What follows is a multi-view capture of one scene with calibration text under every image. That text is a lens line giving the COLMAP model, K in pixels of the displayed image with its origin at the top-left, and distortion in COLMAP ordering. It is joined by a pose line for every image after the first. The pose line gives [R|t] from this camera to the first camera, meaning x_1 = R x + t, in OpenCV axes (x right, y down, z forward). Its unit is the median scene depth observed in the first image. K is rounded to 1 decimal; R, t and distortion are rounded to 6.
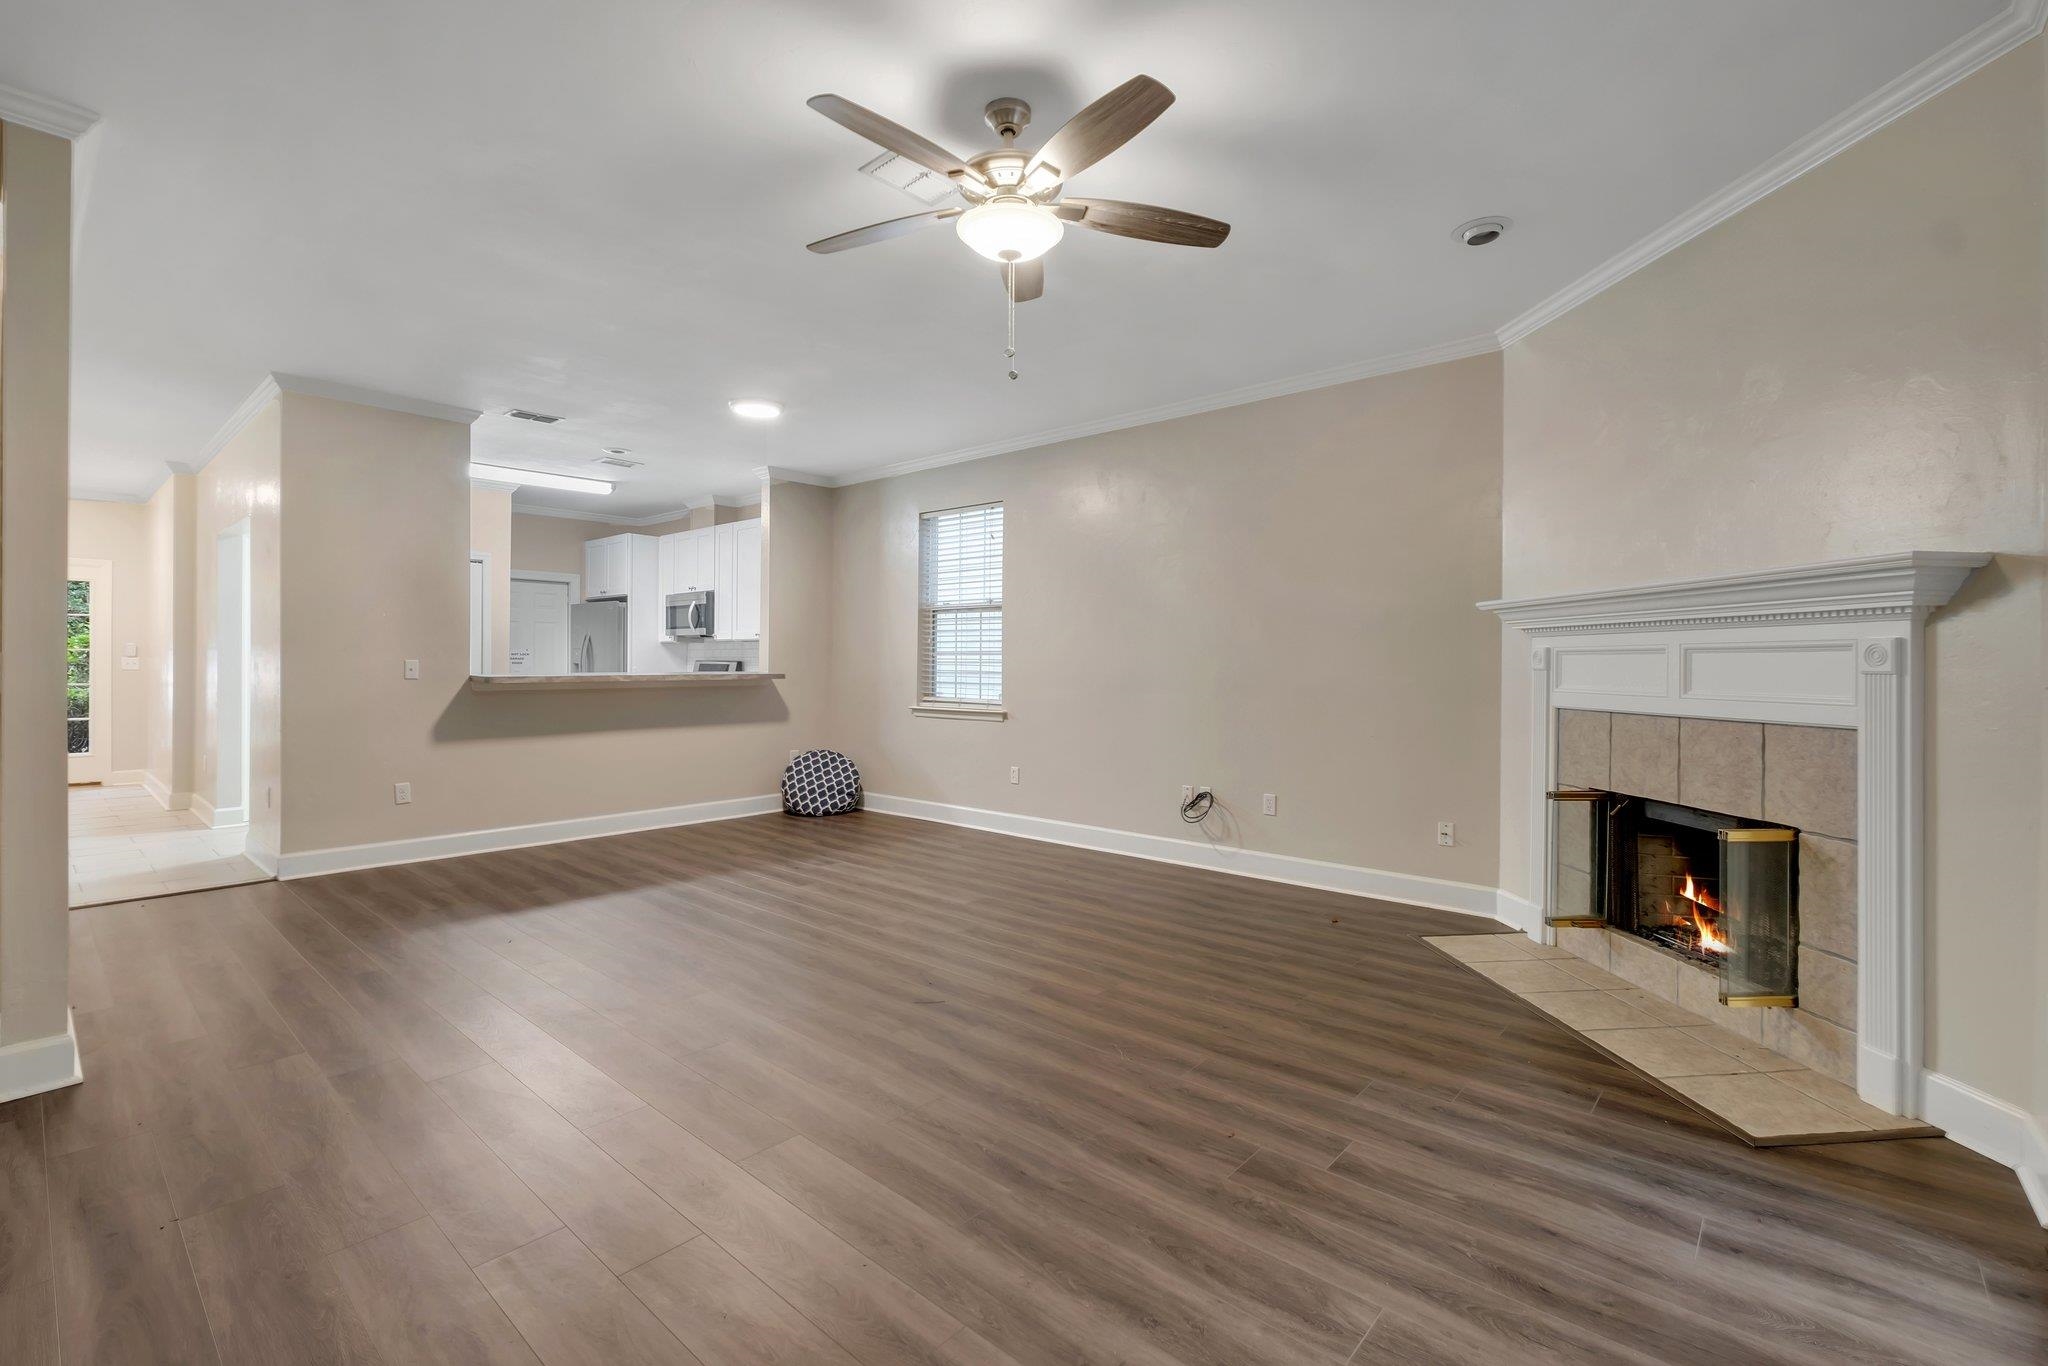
lens RADIAL K [[896.4, 0, 1024.8], [0, 896.4, 667.4], [0, 0, 1]] dist [-0.007722, 0.000069]
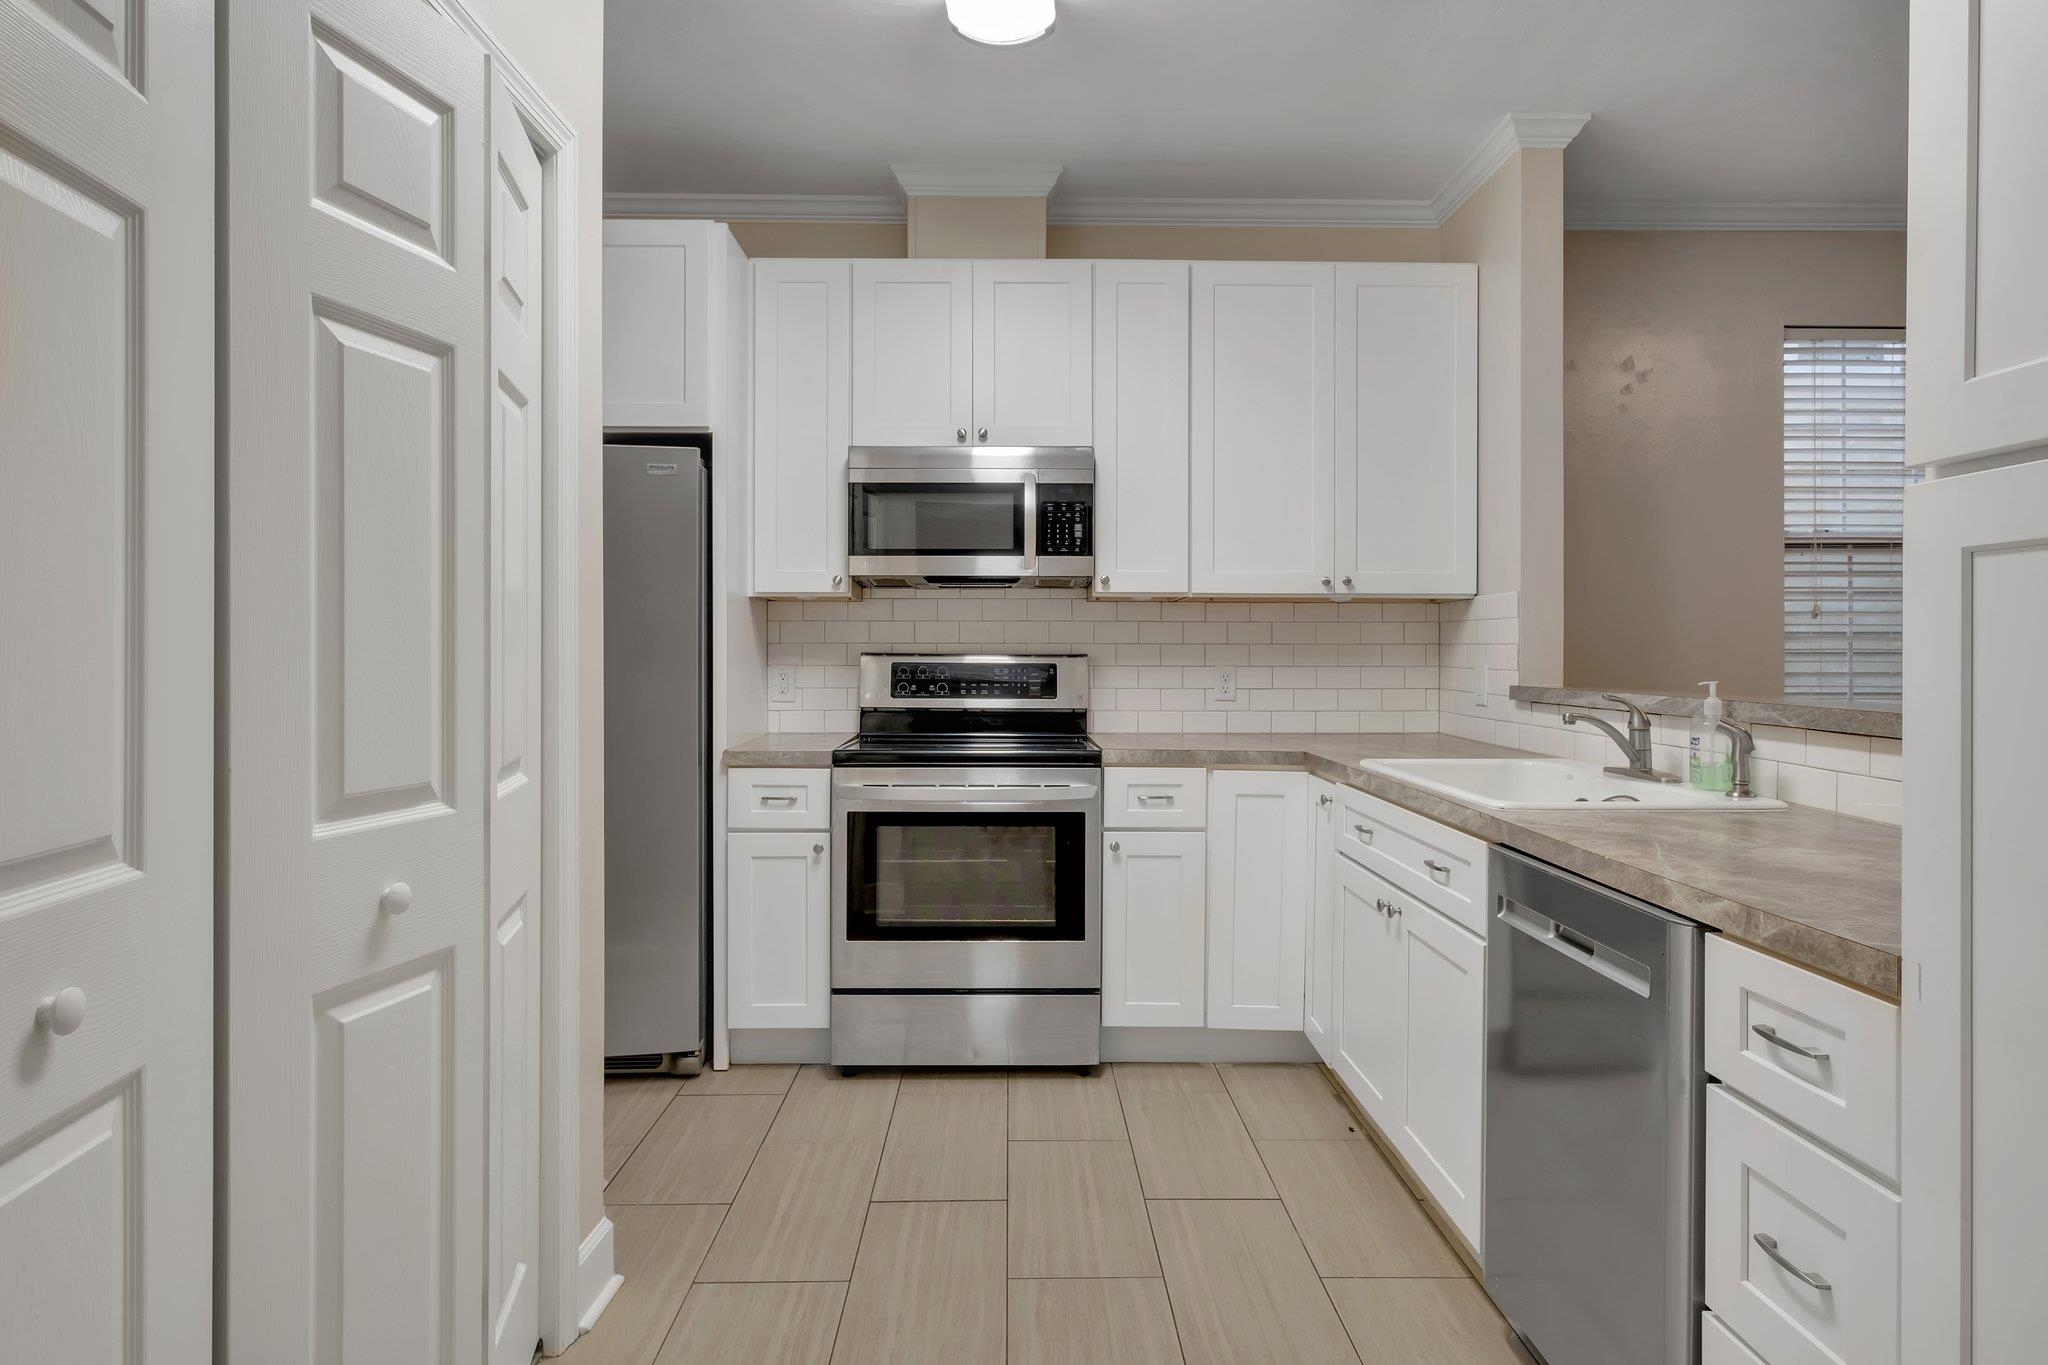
lens RADIAL K [[1165.7, 0, 1049.6], [0, 1165.7, 697.4], [0, 0, 1]] dist [-0.000898, -0.000280]
pose [[0.731320, -0.029142, 0.681412, -0.777673], [0.007267, 0.999363, 0.034941, -0.007815], [-0.681996, -0.020601, 0.731066, 0.801209]]
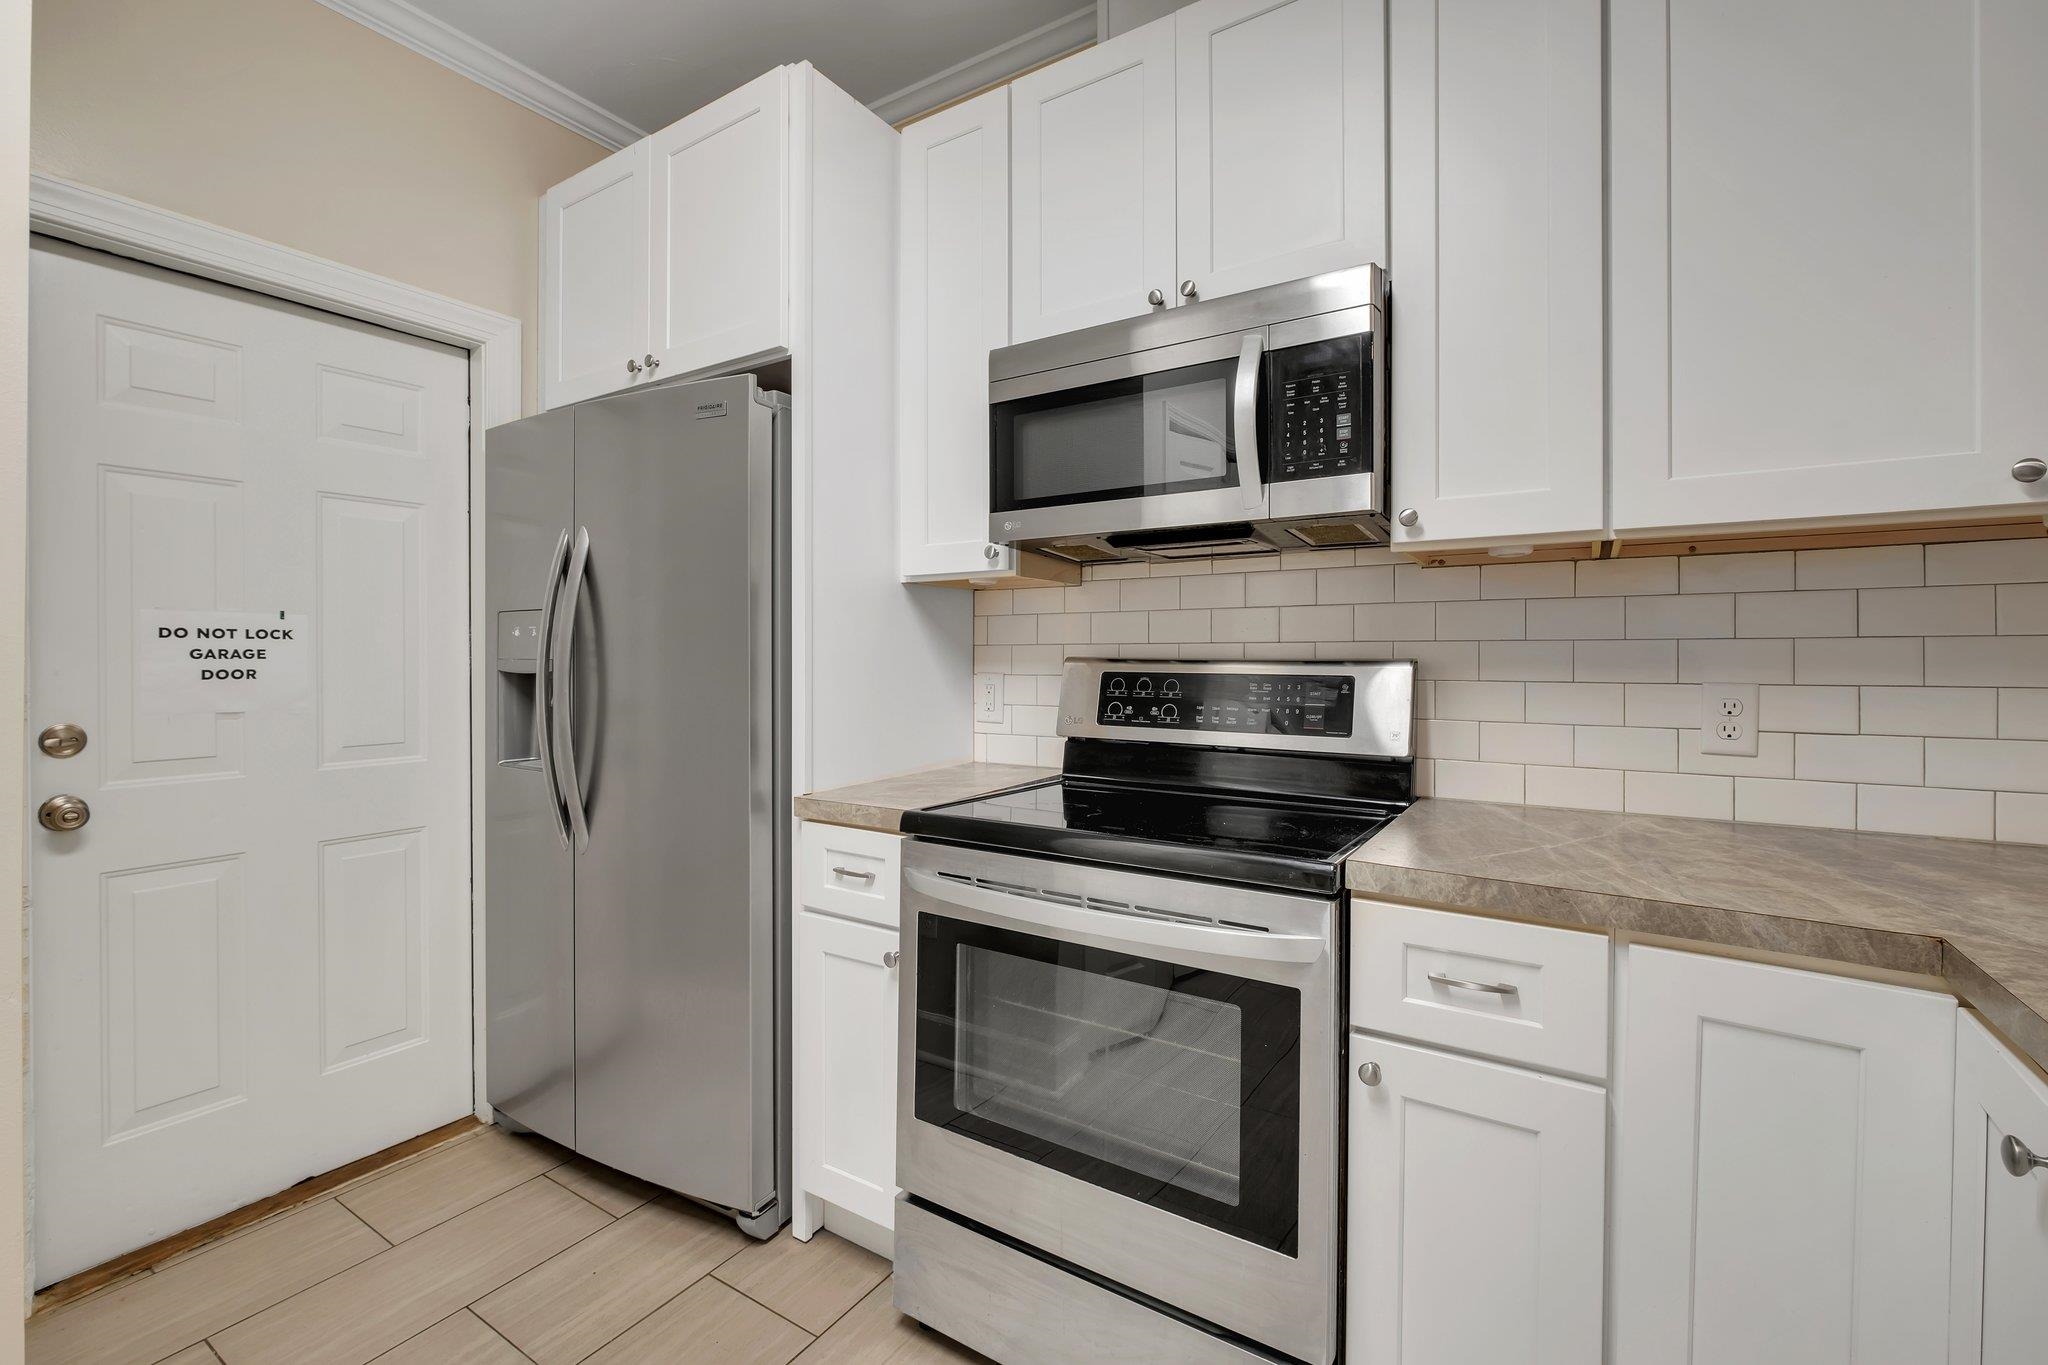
lens RADIAL K [[892.0, 0, 1030.1], [0, 892.0, 662.1], [0, 0, 1]] dist [-0.003873, -0.000891]
pose [[0.990517, -0.006052, 0.137260, -0.518907], [0.006335, 0.999979, -0.001625, -0.008529], [-0.137248, 0.002479, 0.990534, 0.973254]]
